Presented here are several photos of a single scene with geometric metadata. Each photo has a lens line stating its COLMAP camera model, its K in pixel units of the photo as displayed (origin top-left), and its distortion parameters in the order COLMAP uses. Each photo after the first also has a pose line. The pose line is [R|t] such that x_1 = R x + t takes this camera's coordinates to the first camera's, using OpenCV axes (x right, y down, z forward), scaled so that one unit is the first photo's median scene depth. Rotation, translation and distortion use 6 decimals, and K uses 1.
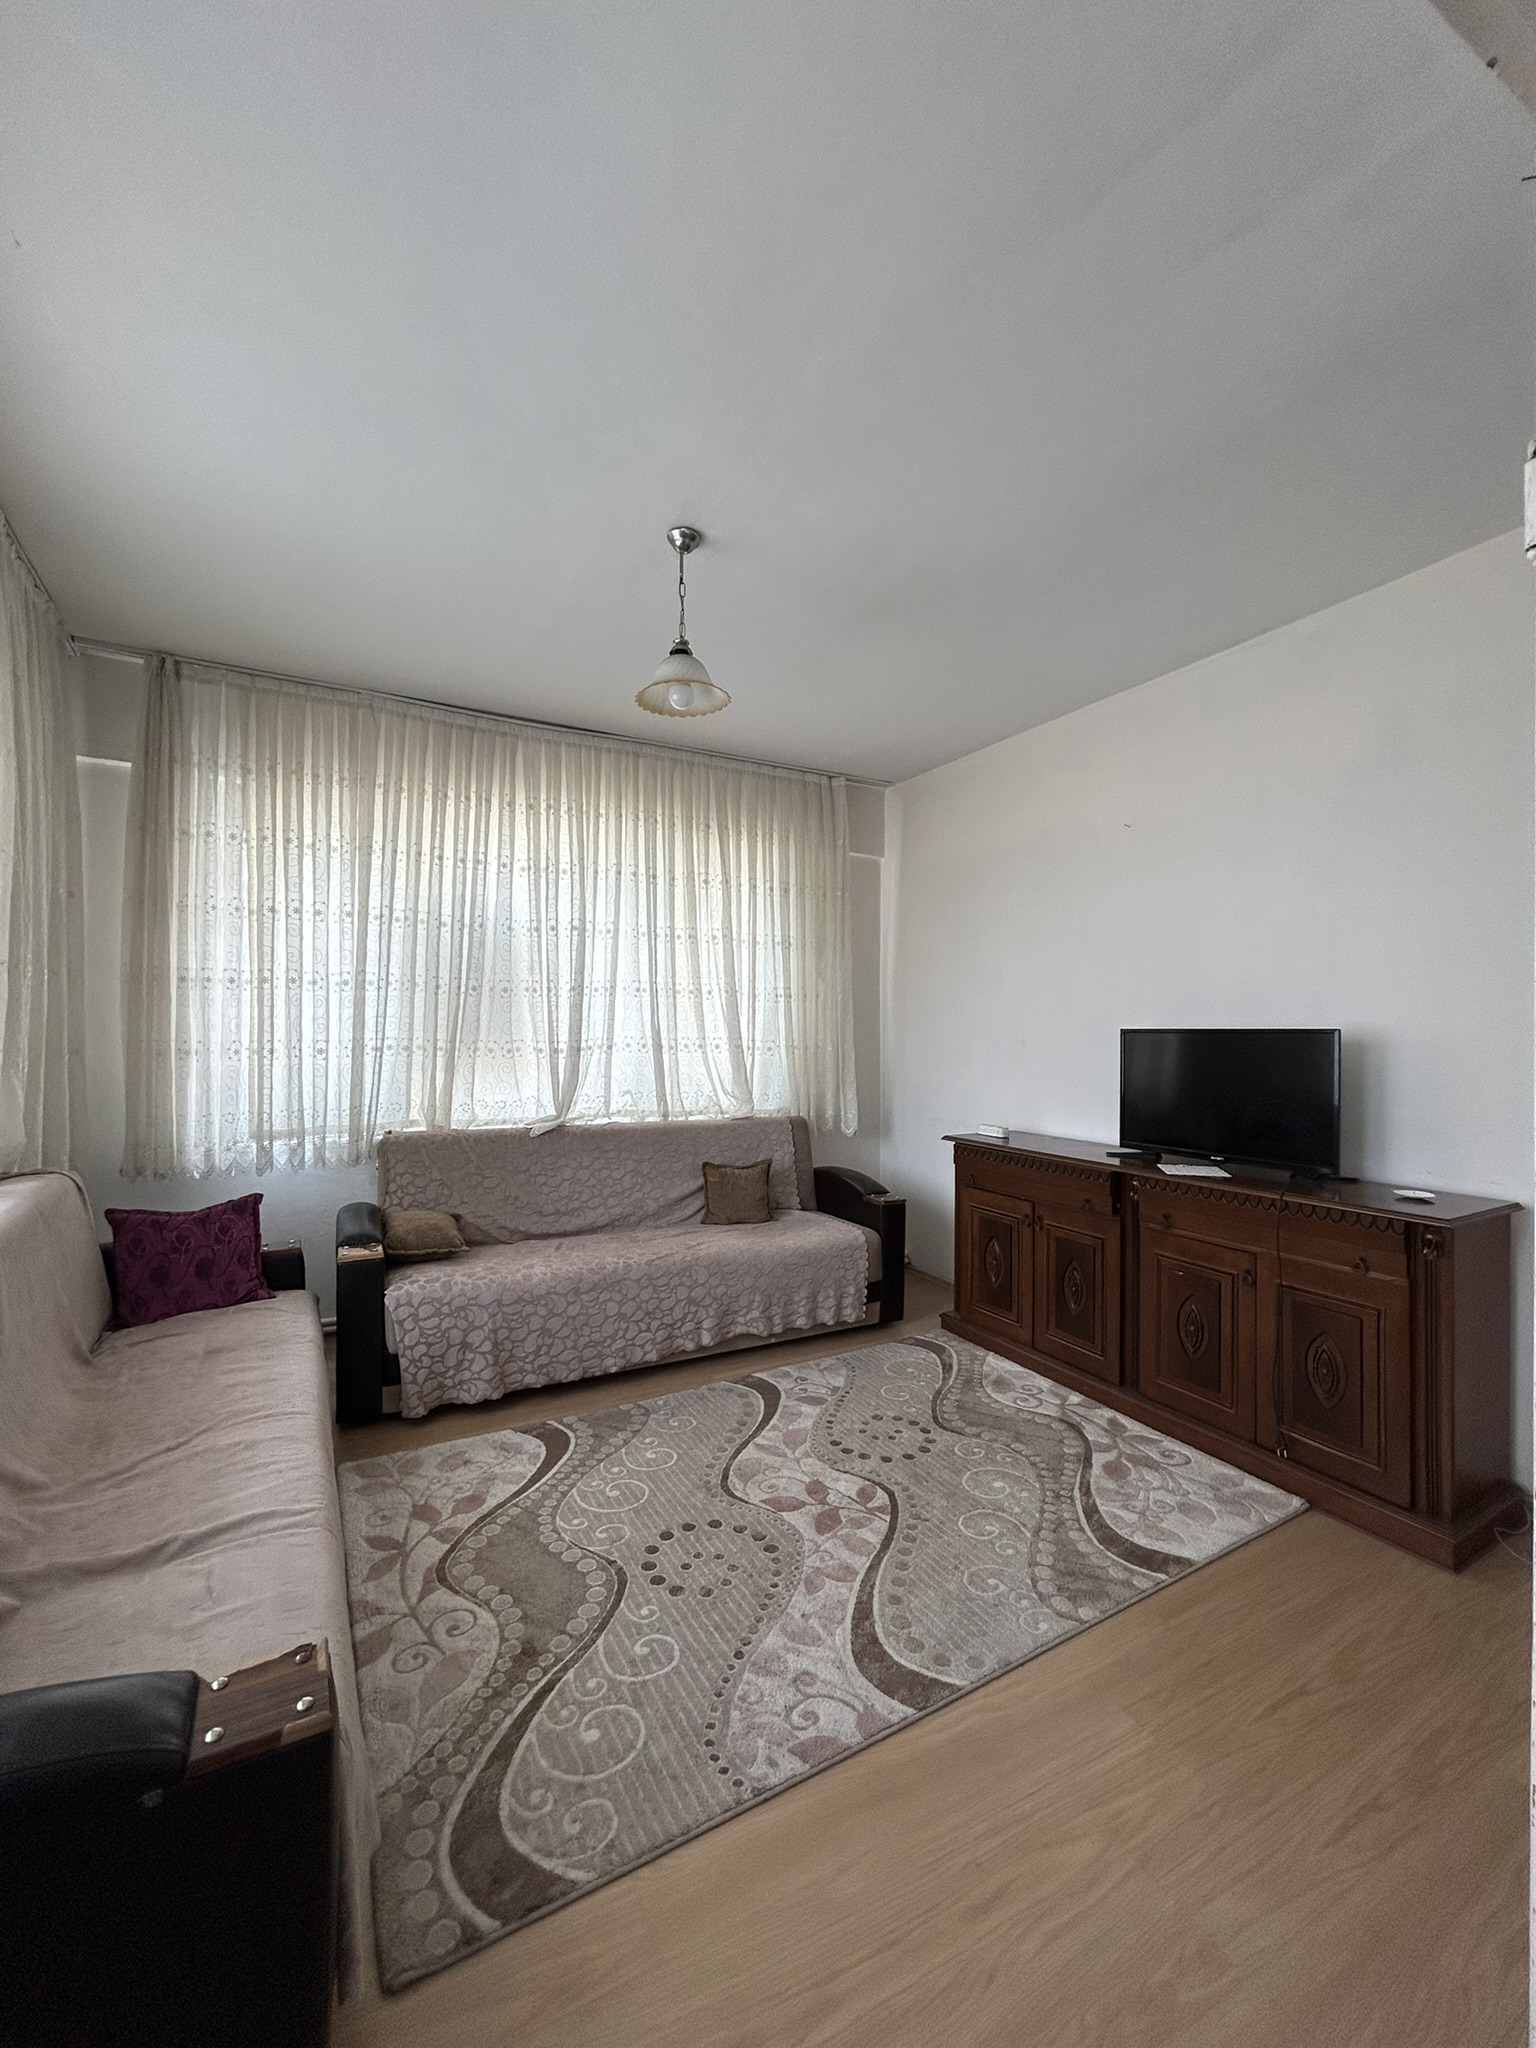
lens RADIAL K [[823.7, 0, 774.6], [0, 823.7, 1026.3], [0, 0, 1]] dist [-0.008799, 0.002488]
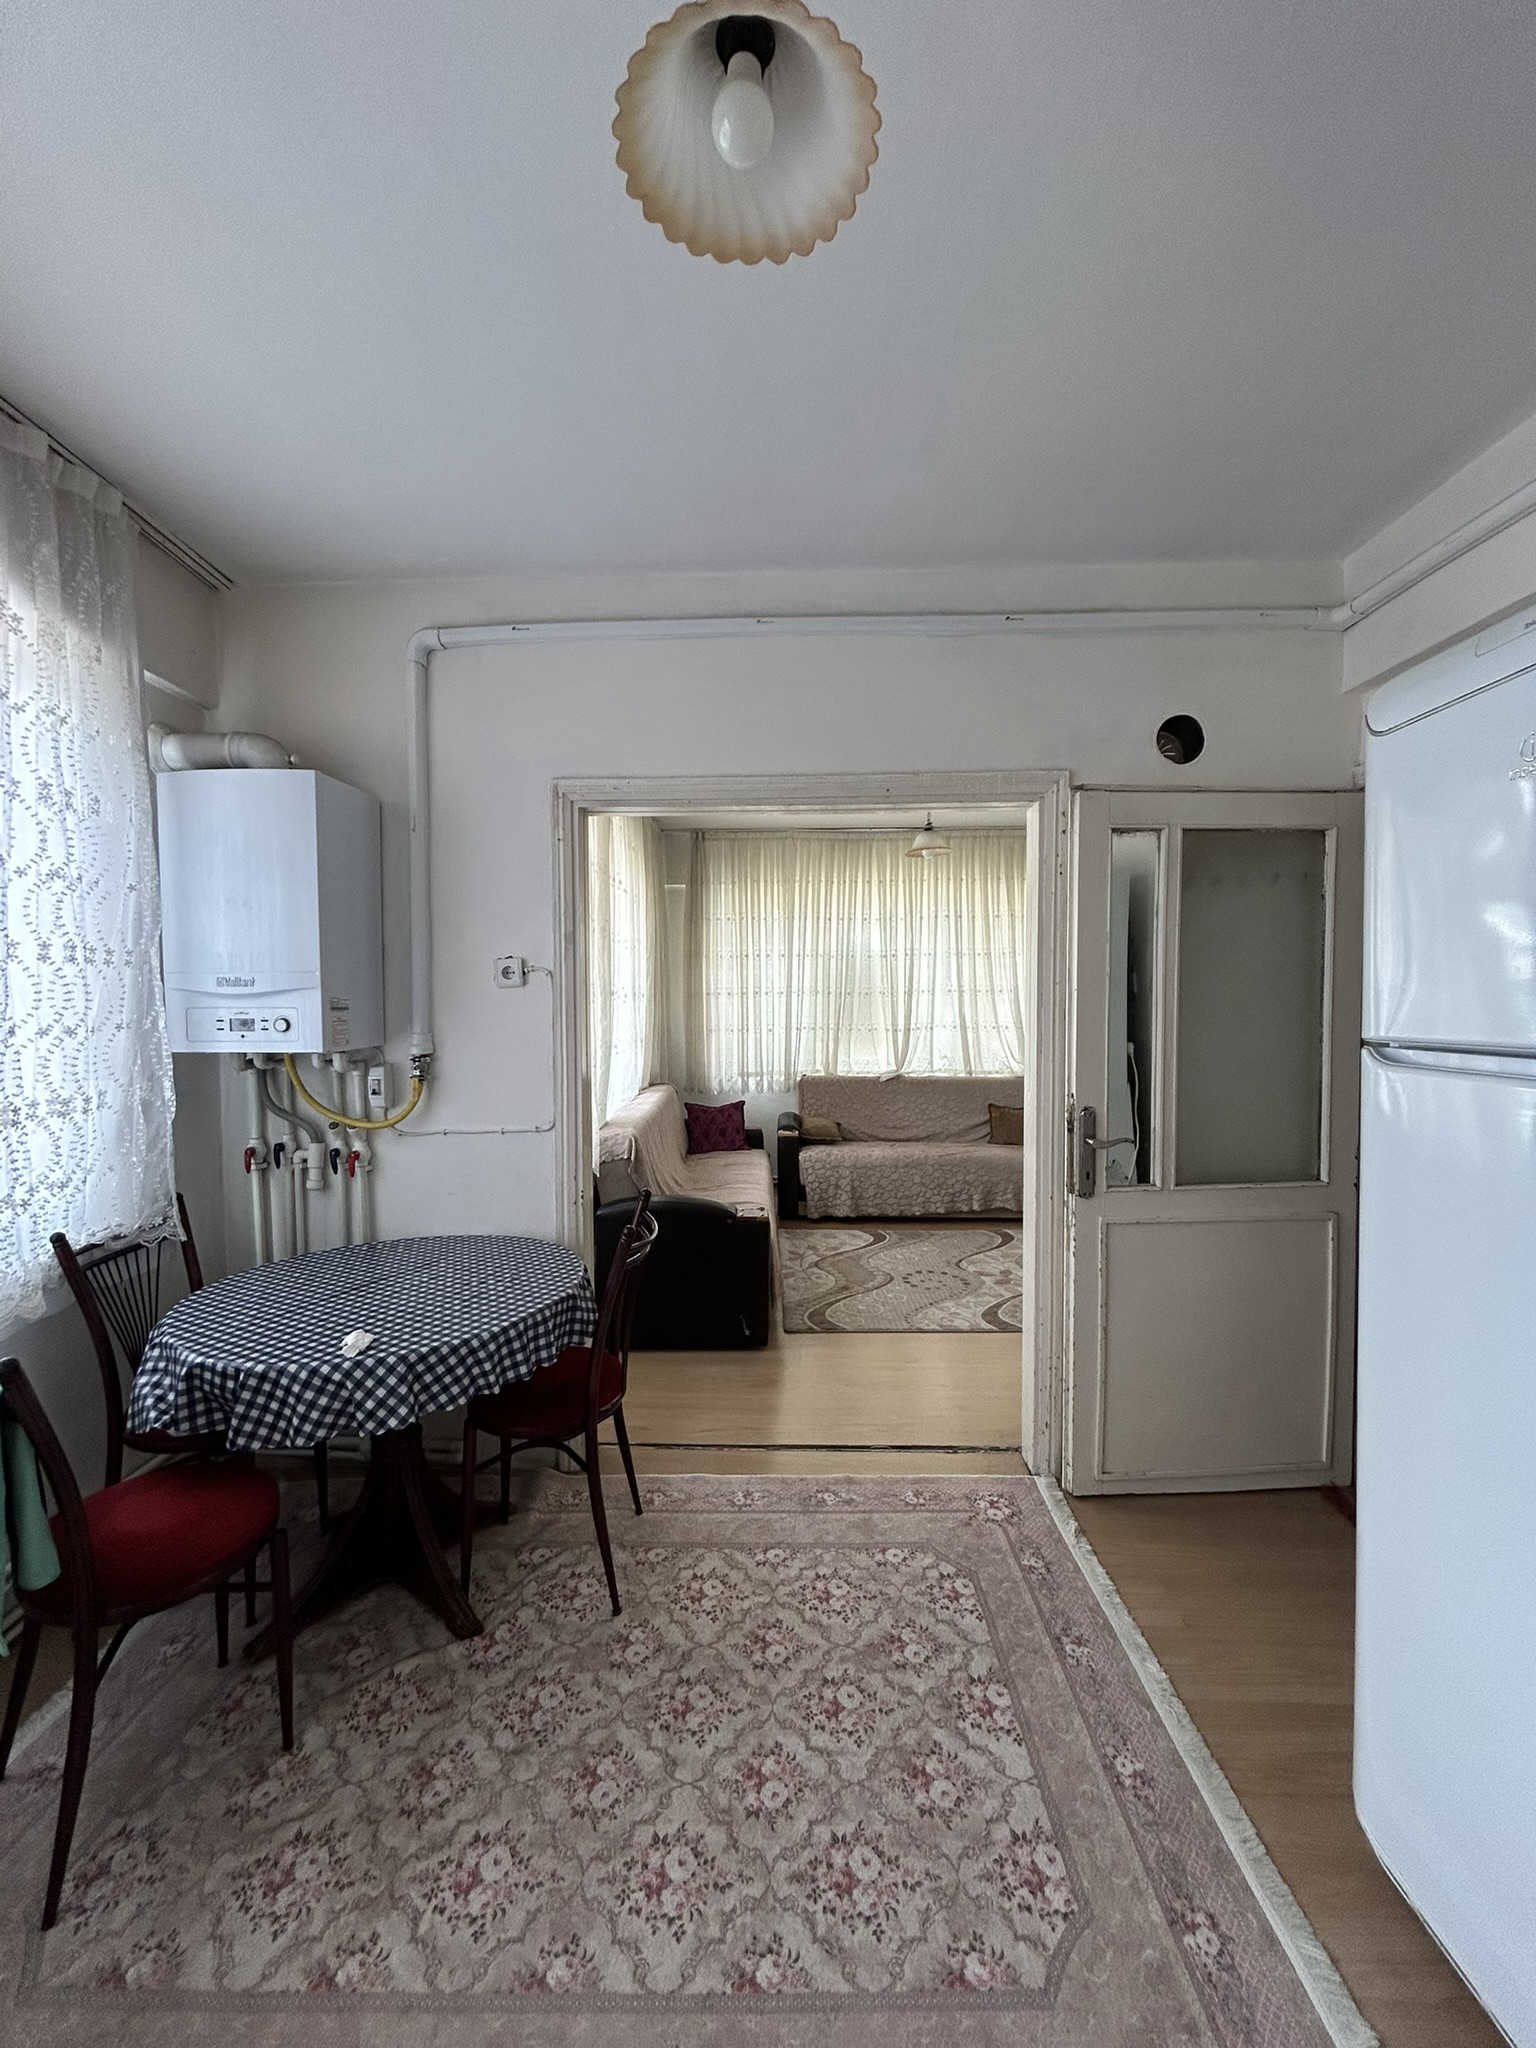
lens RADIAL K [[823.7, 0, 765.5], [0, 823.7, 1023.7], [0, 0, 1]] dist [-0.008799, 0.002488]
pose [[0.867807, 0.003561, -0.496889, 0.392301], [0.013391, 0.999444, 0.030550, -0.045305], [0.496721, -0.033165, 0.867276, -0.668790]]
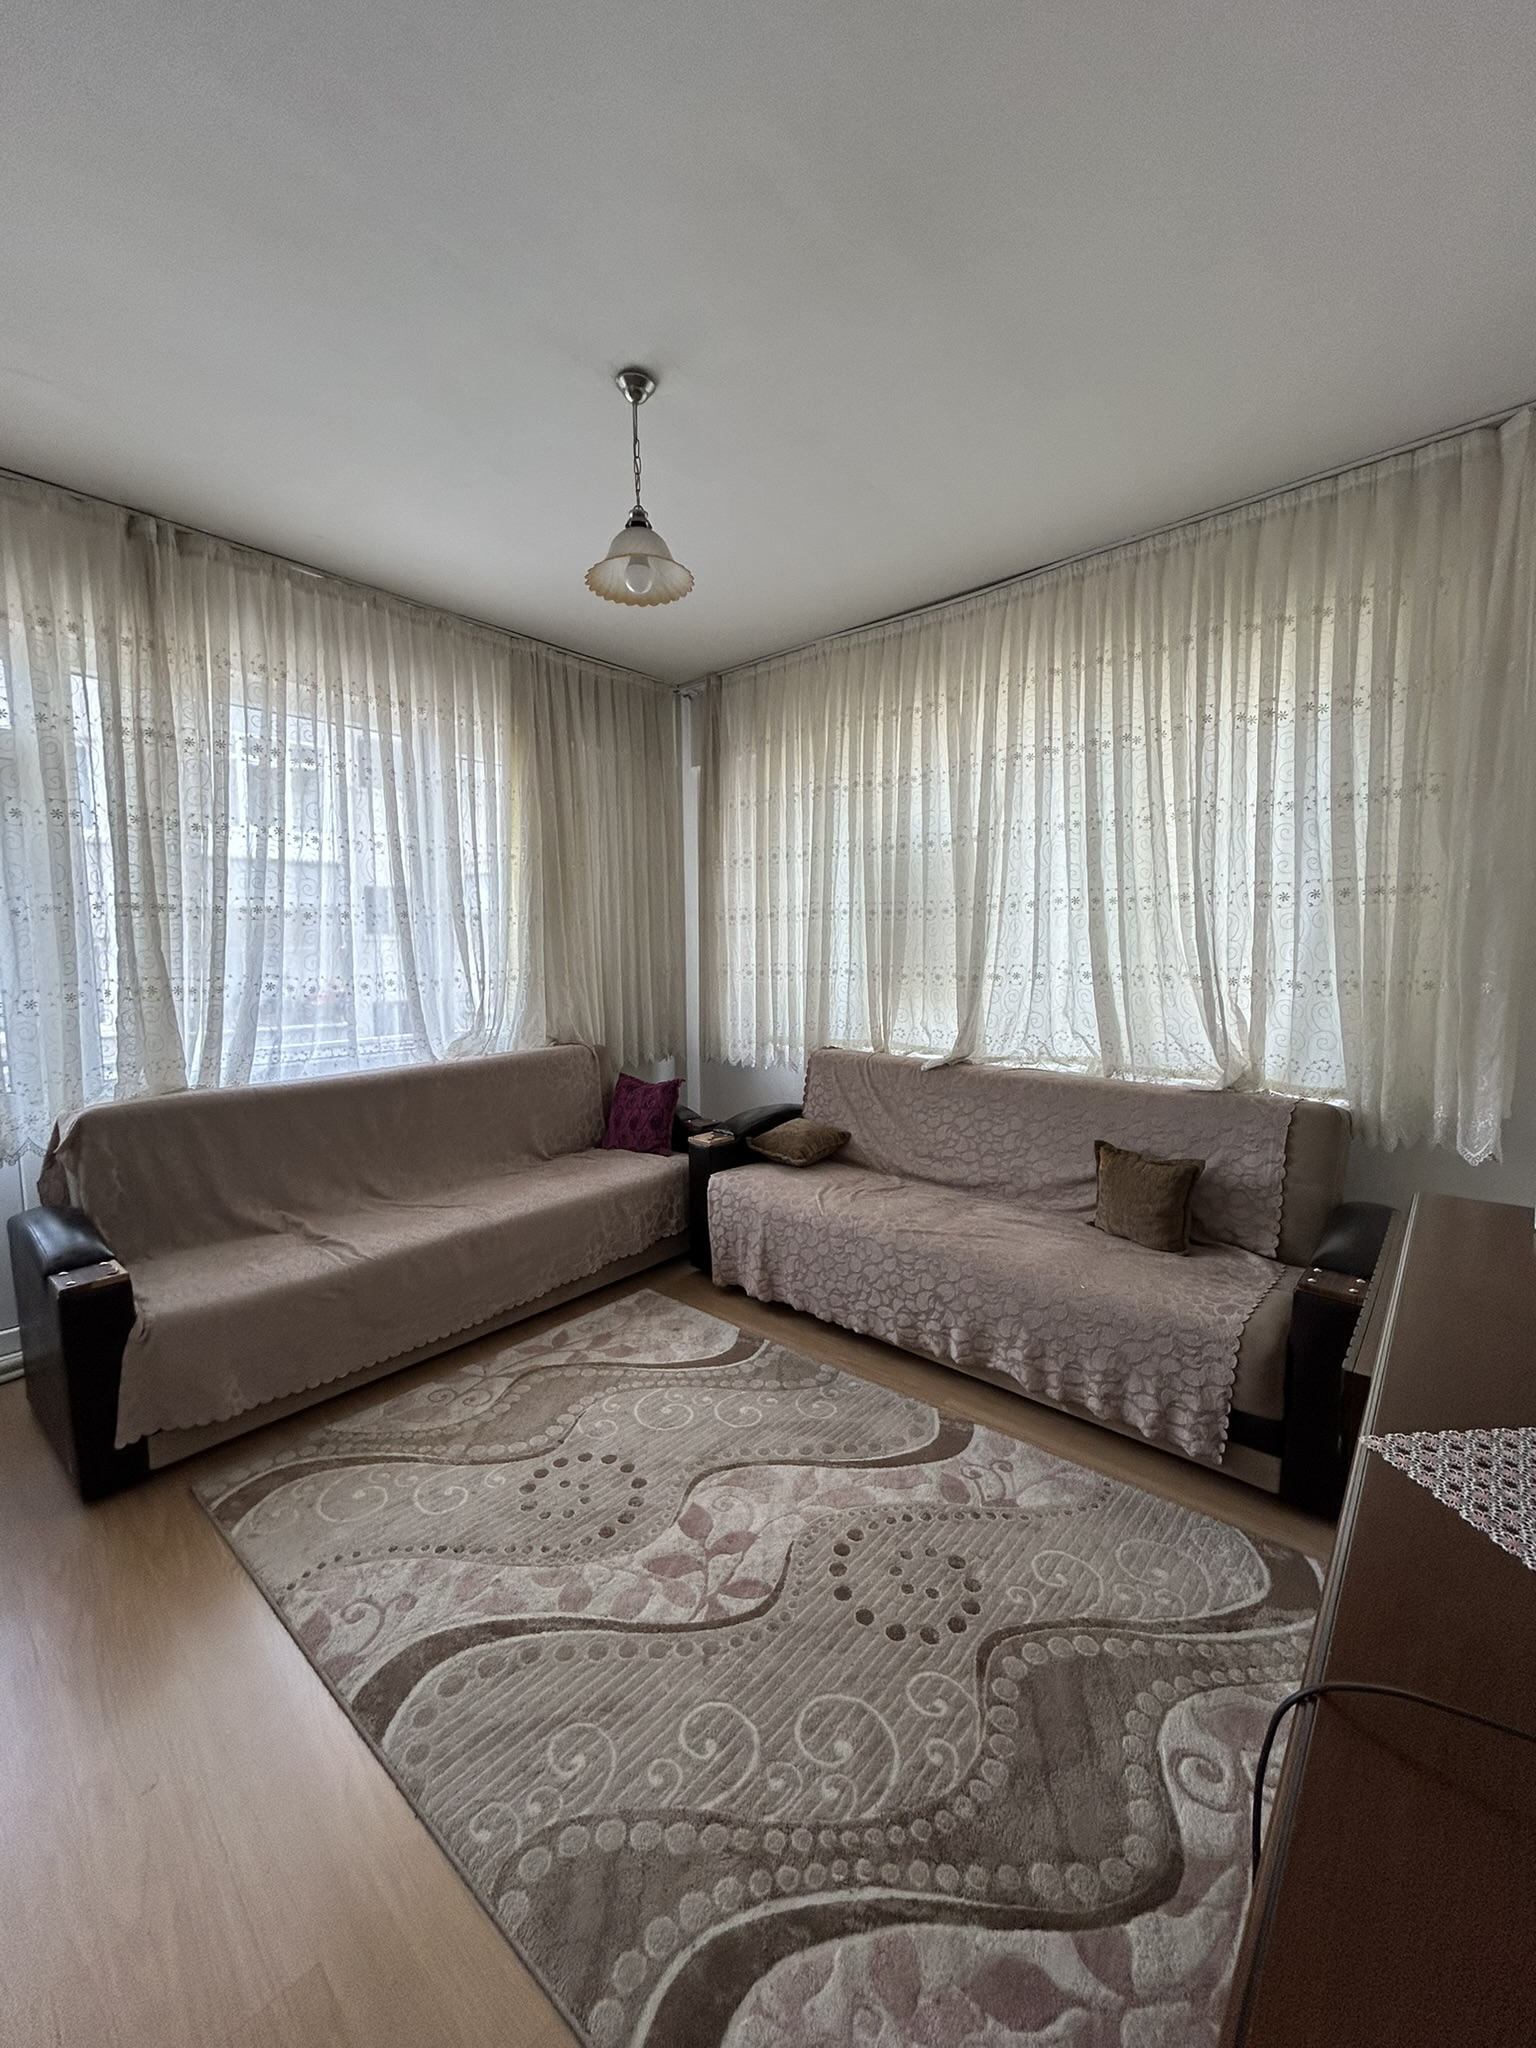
lens RADIAL K [[823.7, 0, 769.5], [0, 823.7, 1028.3], [0, 0, 1]] dist [-0.008799, 0.002488]
pose [[0.327207, 0.084169, -0.941197, 0.604724], [0.015060, 0.995434, 0.094255, -0.004050], [0.944833, -0.045015, 0.324445, 0.627042]]
